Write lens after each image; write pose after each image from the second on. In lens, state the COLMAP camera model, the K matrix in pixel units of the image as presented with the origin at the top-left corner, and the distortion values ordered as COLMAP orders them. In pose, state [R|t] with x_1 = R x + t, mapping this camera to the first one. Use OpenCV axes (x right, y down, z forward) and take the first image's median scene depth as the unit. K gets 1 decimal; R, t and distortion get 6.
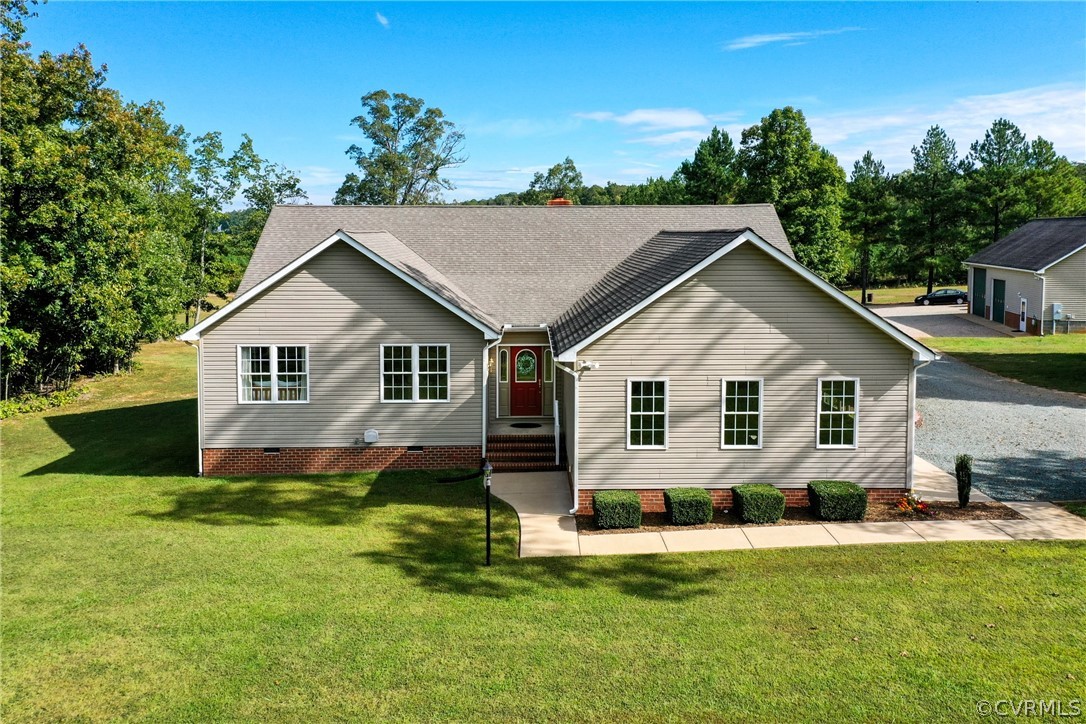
lens RADIAL K [[861.5, 0, 547.9], [0, 861.5, 286.5], [0, 0, 1]] dist [0.047465, 0.006492]
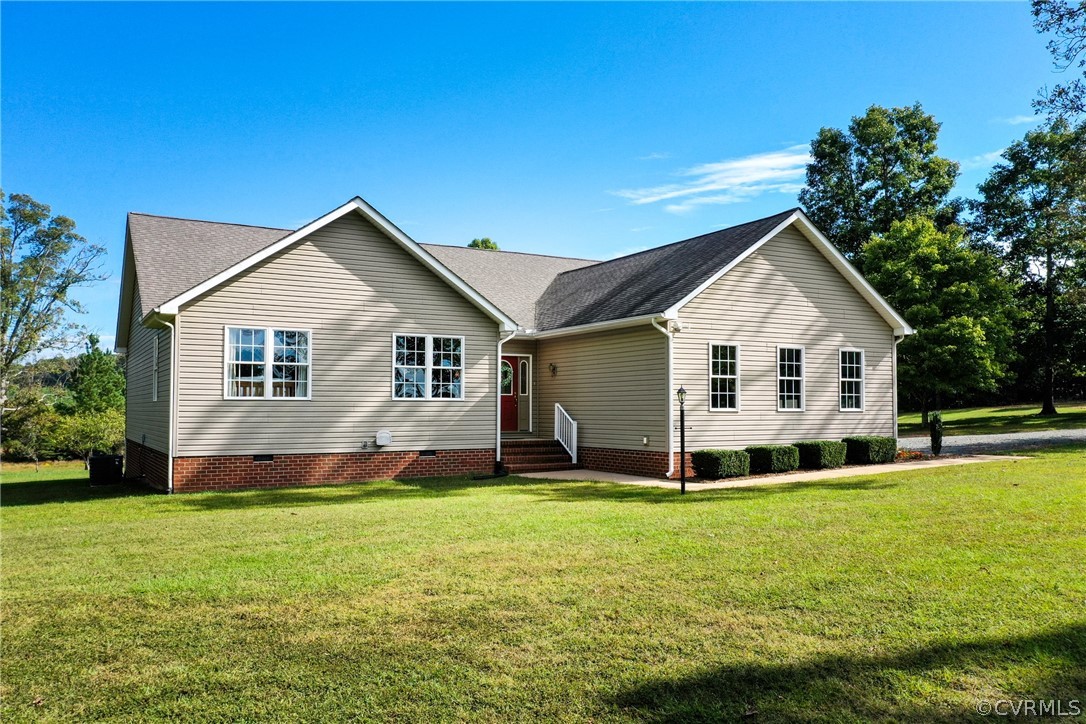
lens RADIAL K [[869.5, 0, 543.0], [0, 869.5, 362.0], [0, 0, 1]] dist [0.007591, 0.003383]
pose [[0.880618, 0.025494, 0.473141, -0.476980], [0.032788, 0.992879, -0.114525, 0.202259], [-0.472692, 0.116367, 0.873511, 0.156944]]
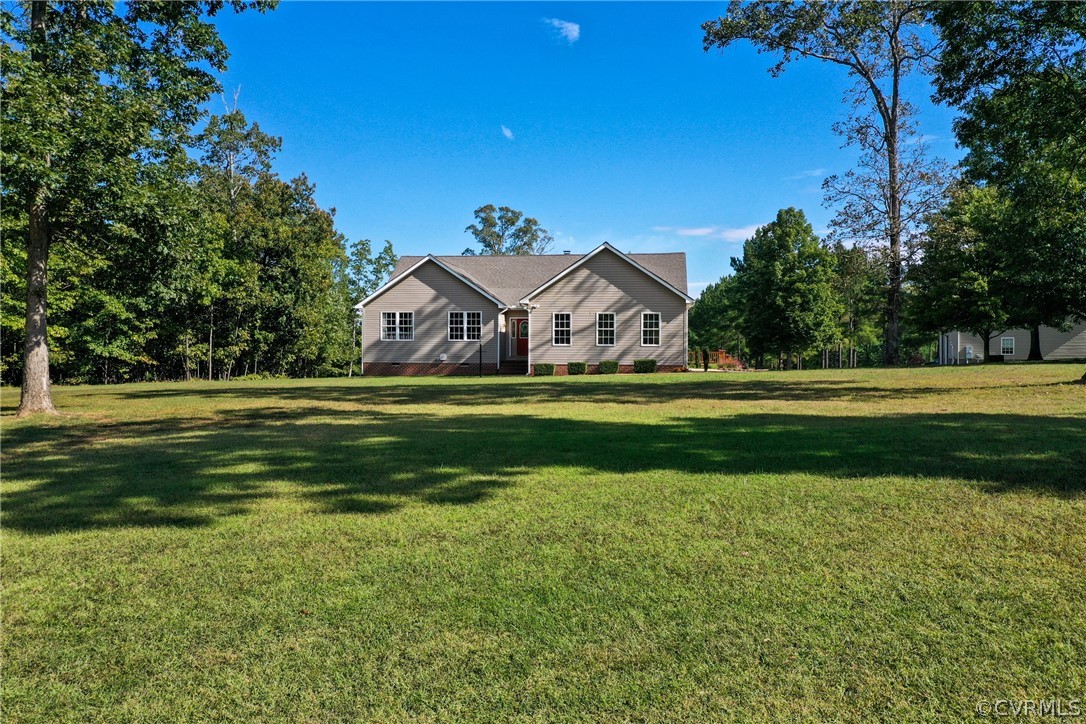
lens RADIAL K [[869.5, 0, 543.0], [0, 869.5, 362.0], [0, 0, 1]] dist [0.007591, 0.003383]
pose [[0.987872, 0.005206, -0.155185, 0.339023], [-0.013788, 0.998431, -0.054280, 0.290973], [0.154659, 0.055761, 0.986393, -0.958039]]
